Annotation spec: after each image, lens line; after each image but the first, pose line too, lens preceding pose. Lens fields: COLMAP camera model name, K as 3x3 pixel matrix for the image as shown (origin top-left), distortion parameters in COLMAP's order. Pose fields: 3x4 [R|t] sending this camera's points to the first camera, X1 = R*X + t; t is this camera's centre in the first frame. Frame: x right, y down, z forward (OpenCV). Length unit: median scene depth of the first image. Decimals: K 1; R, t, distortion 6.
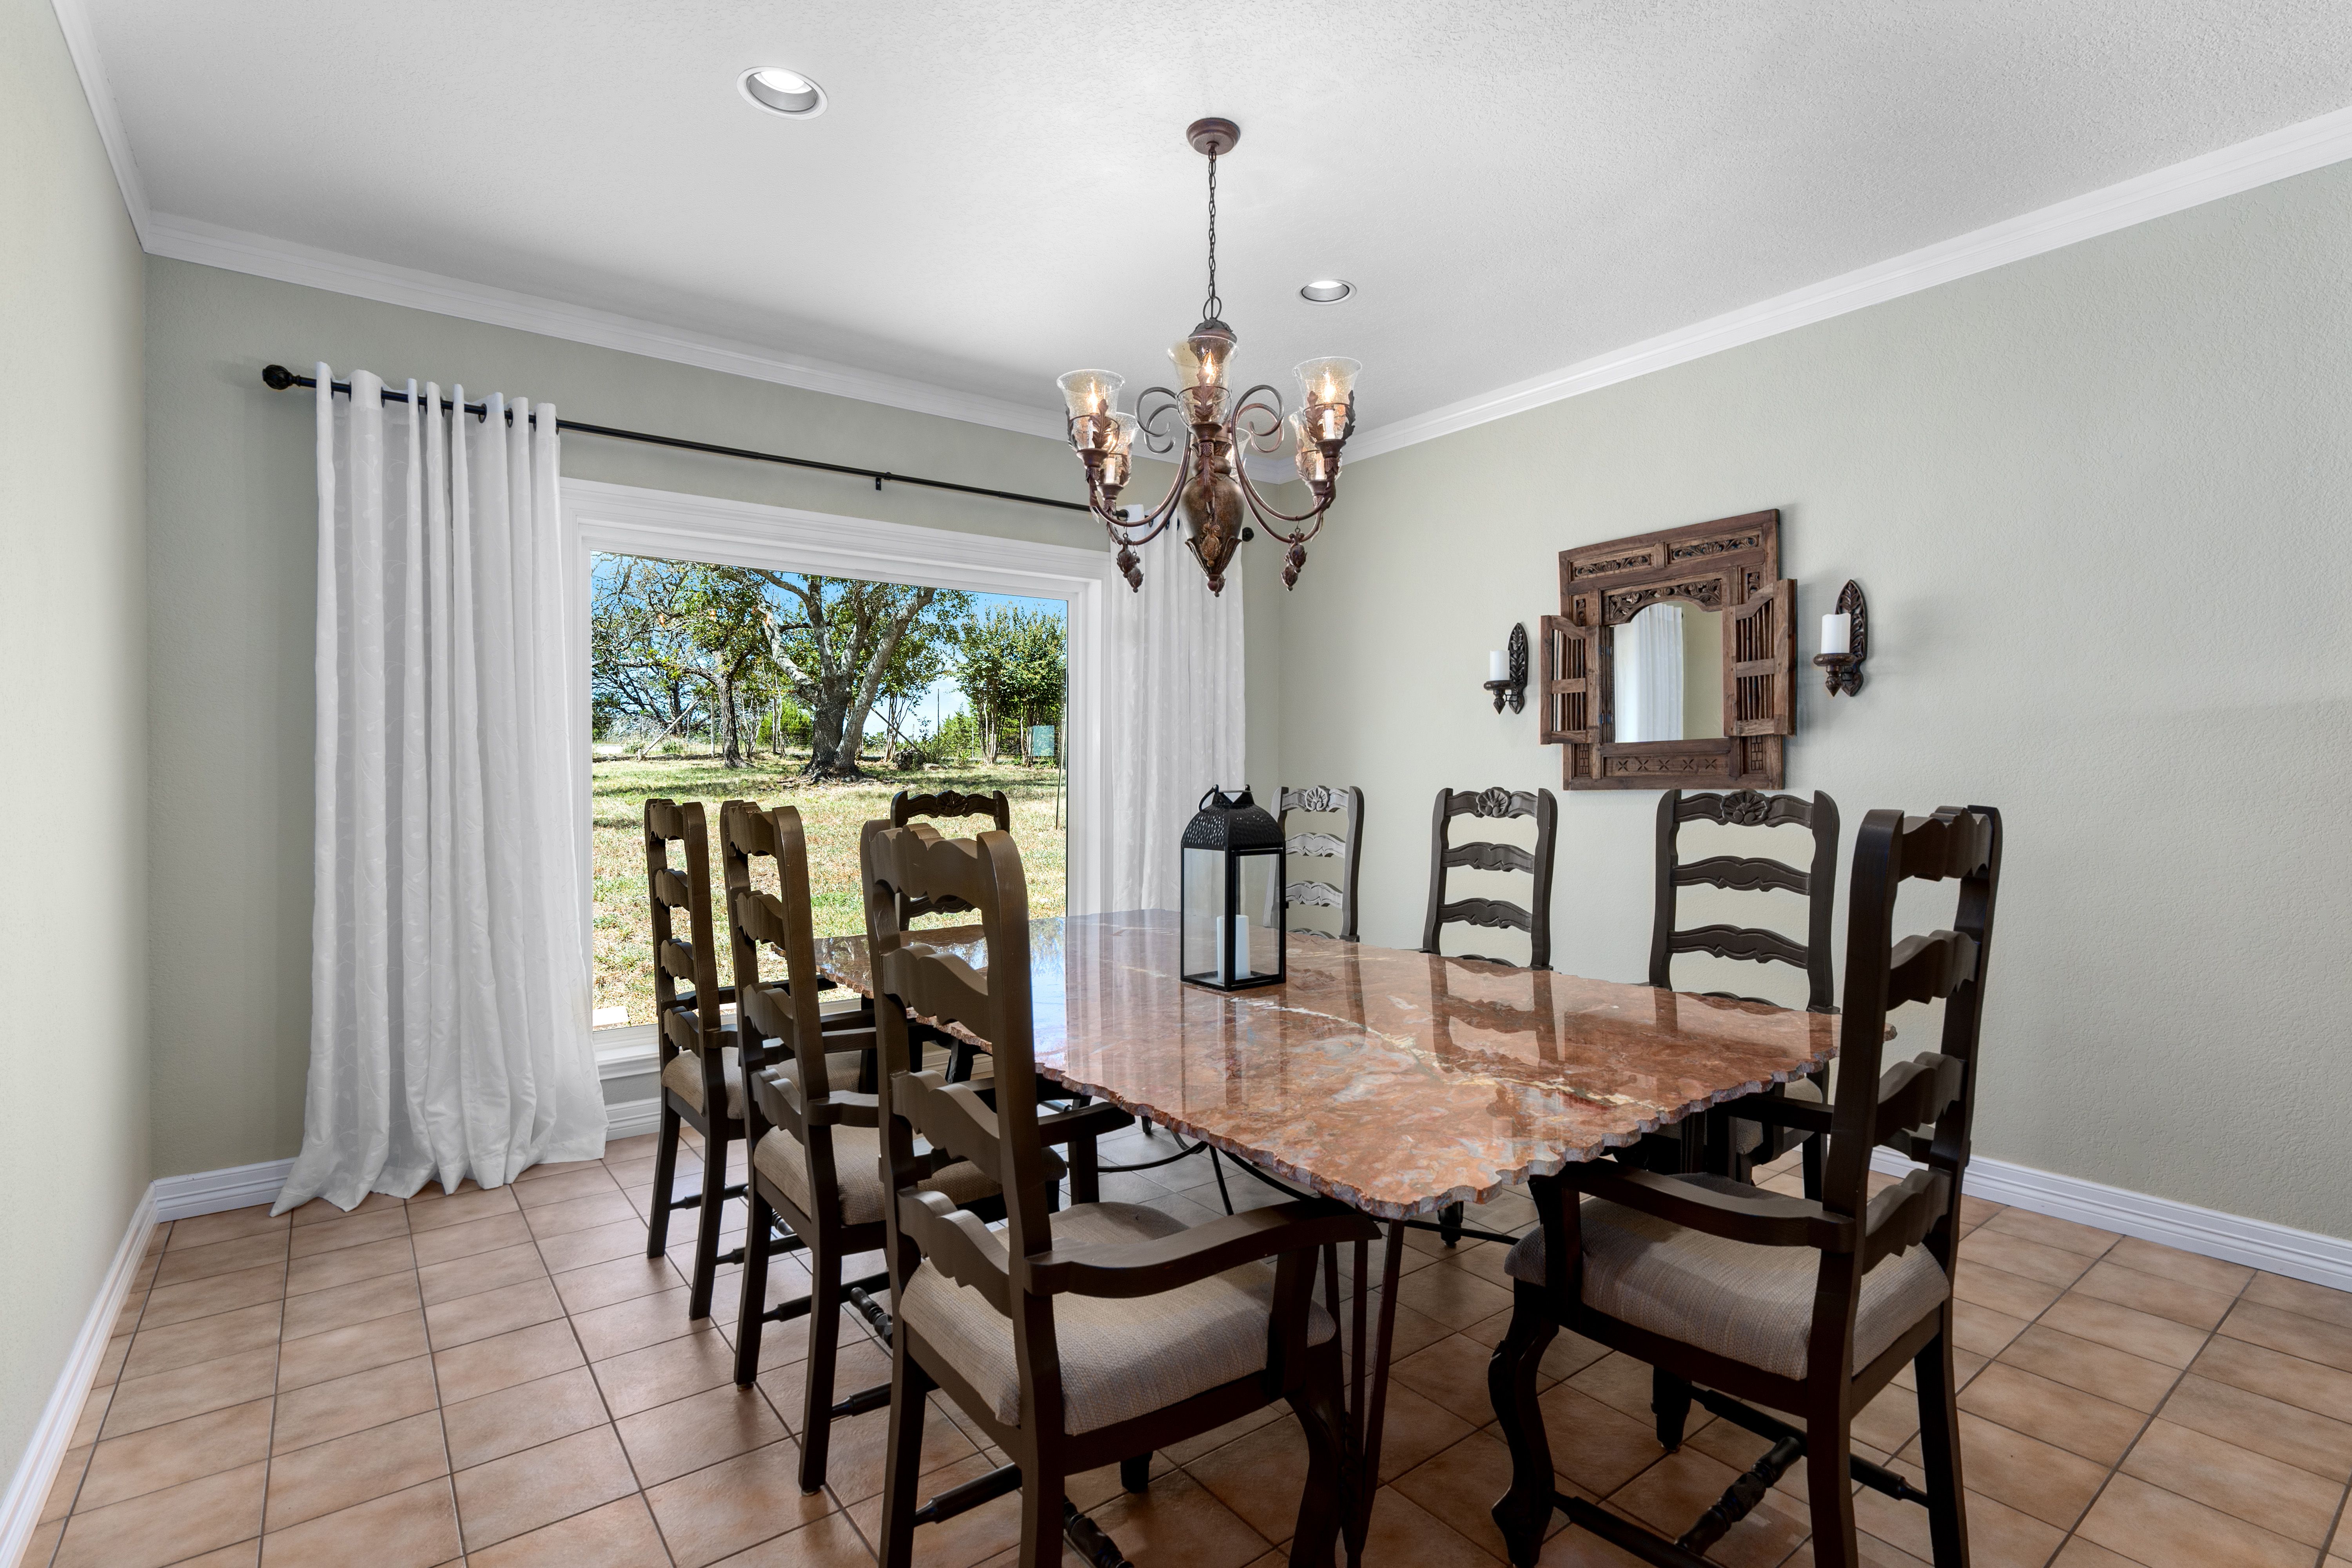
lens RADIAL K [[1080.9, 0, 1187.5], [0, 1080.9, 792.9], [0, 0, 1]] dist [-0.011287, 0.000927]
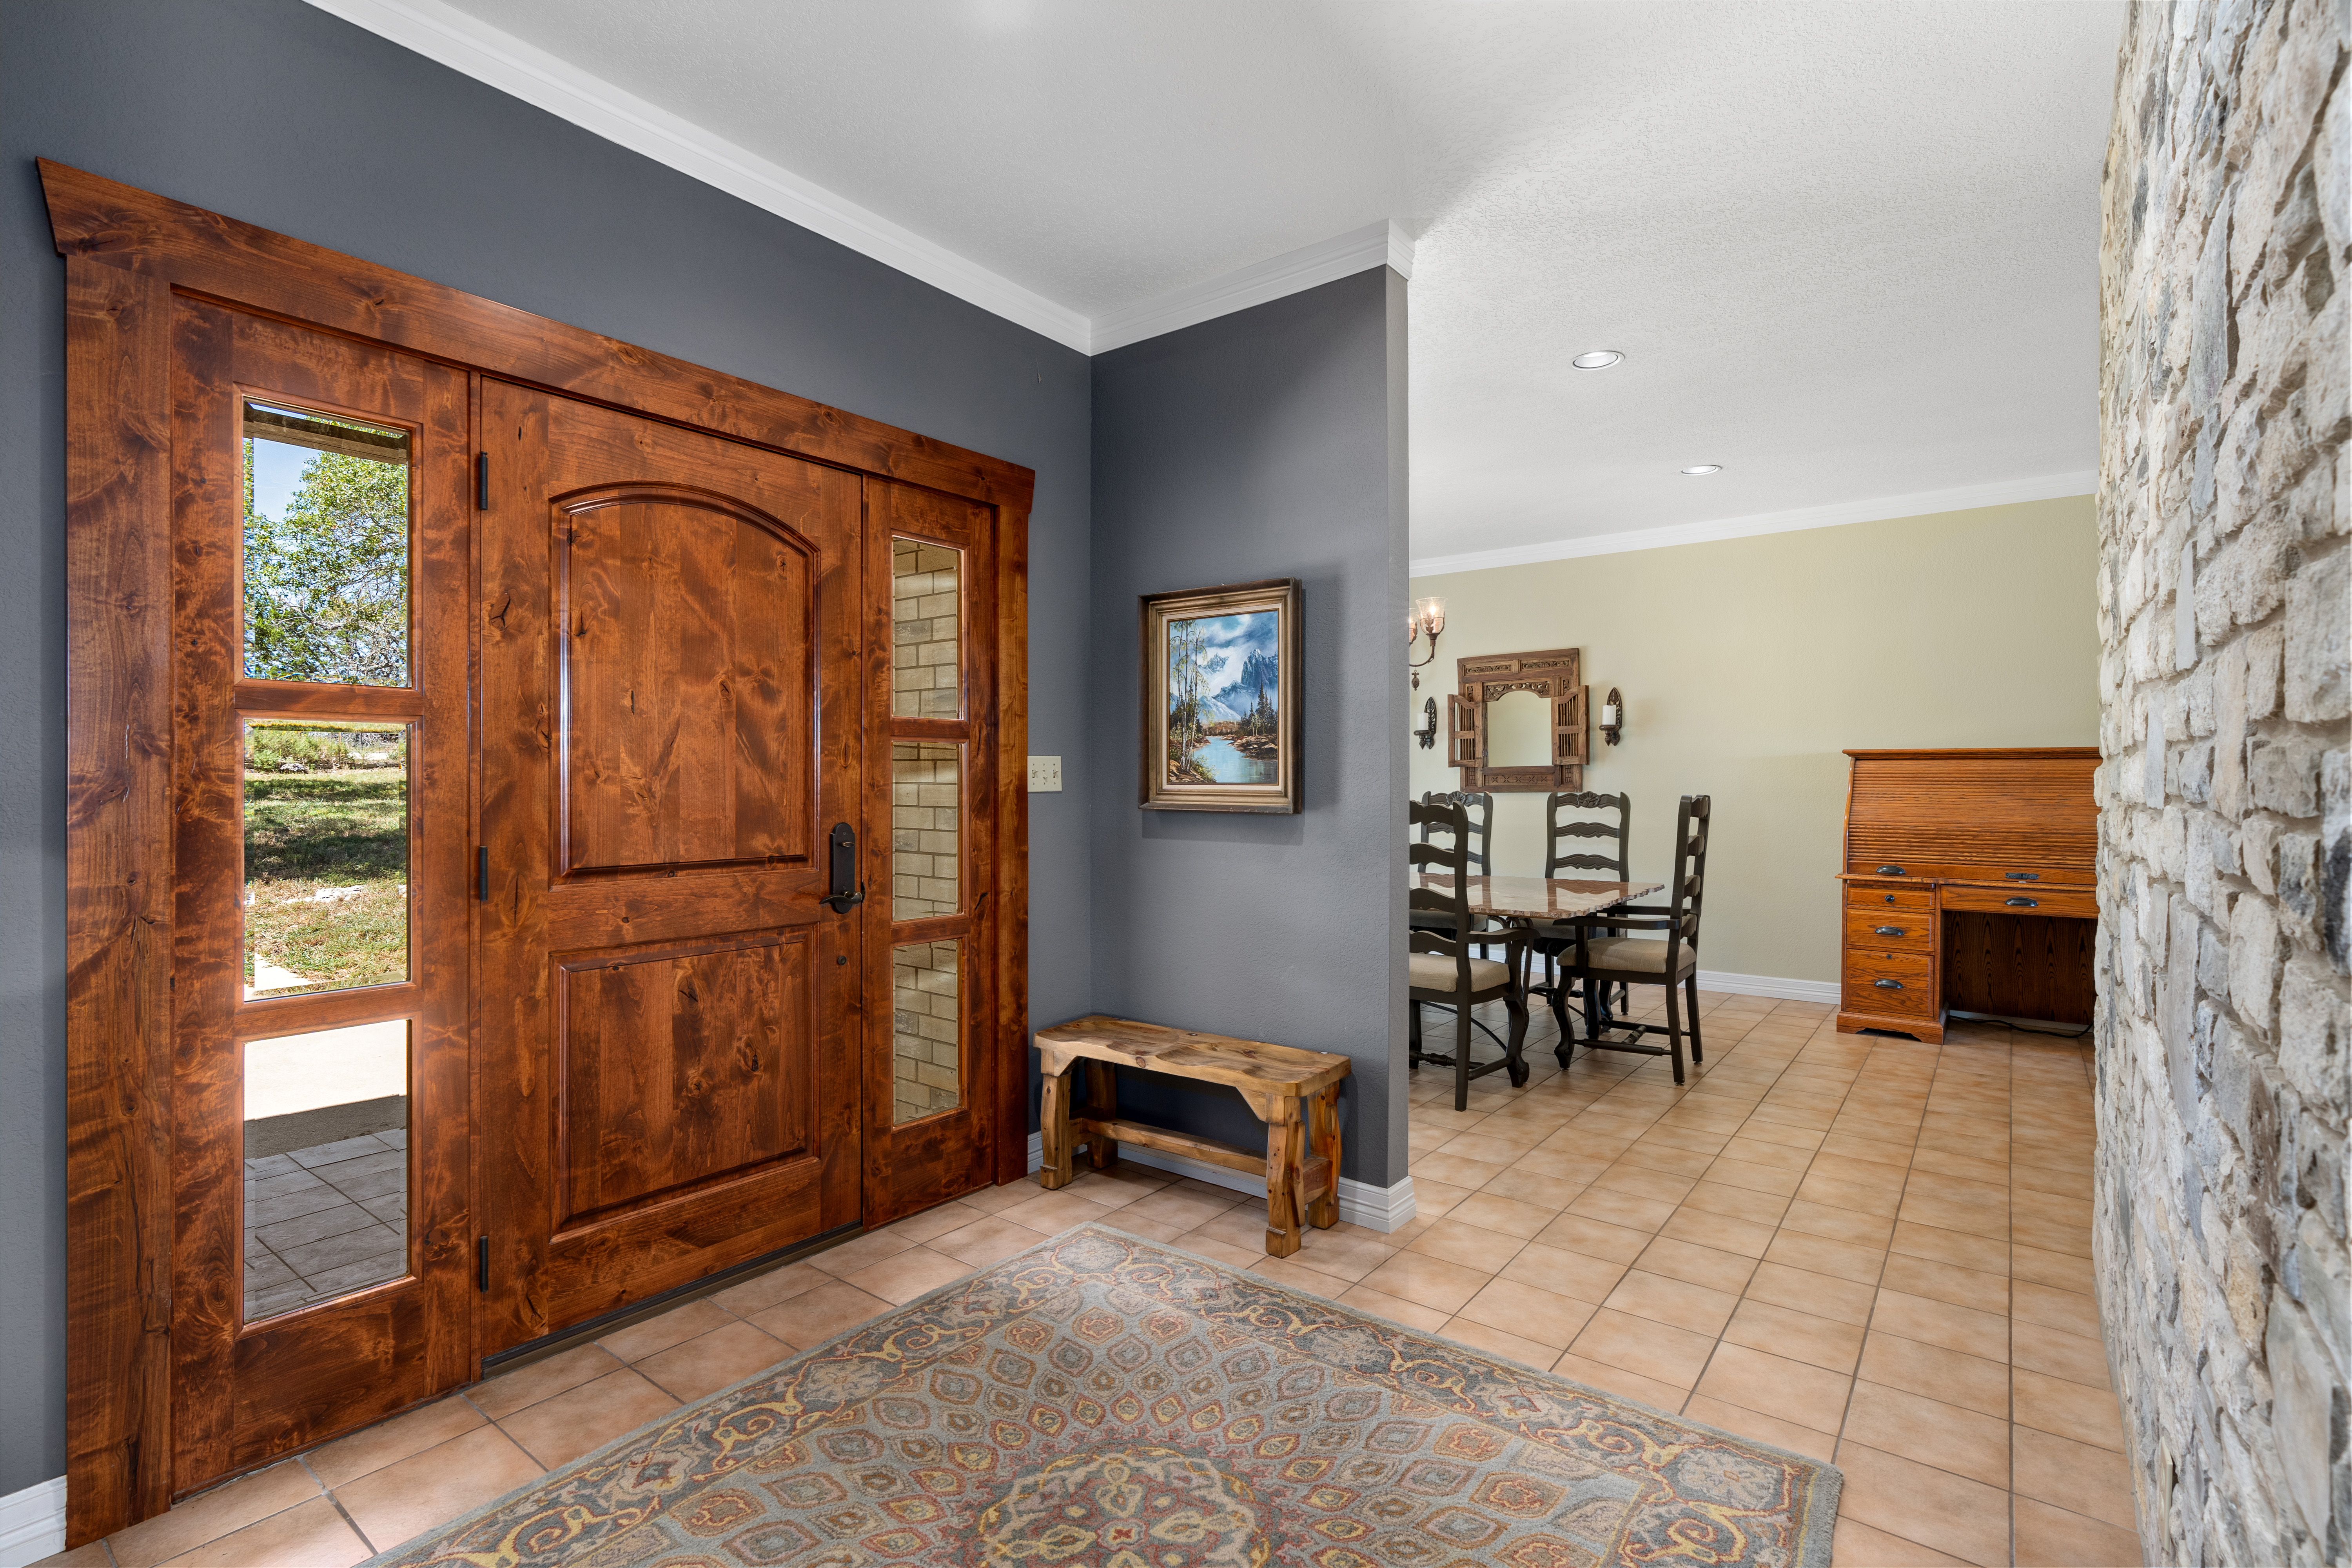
lens RADIAL K [[1080.9, 0, 1163.3], [0, 1080.9, 781.8], [0, 0, 1]] dist [-0.011287, 0.000927]
pose [[0.967038, 0.005050, 0.254583, -0.671460], [-0.000452, 0.999836, -0.018117, 0.012982], [-0.254633, 0.017405, 0.966881, -0.689336]]
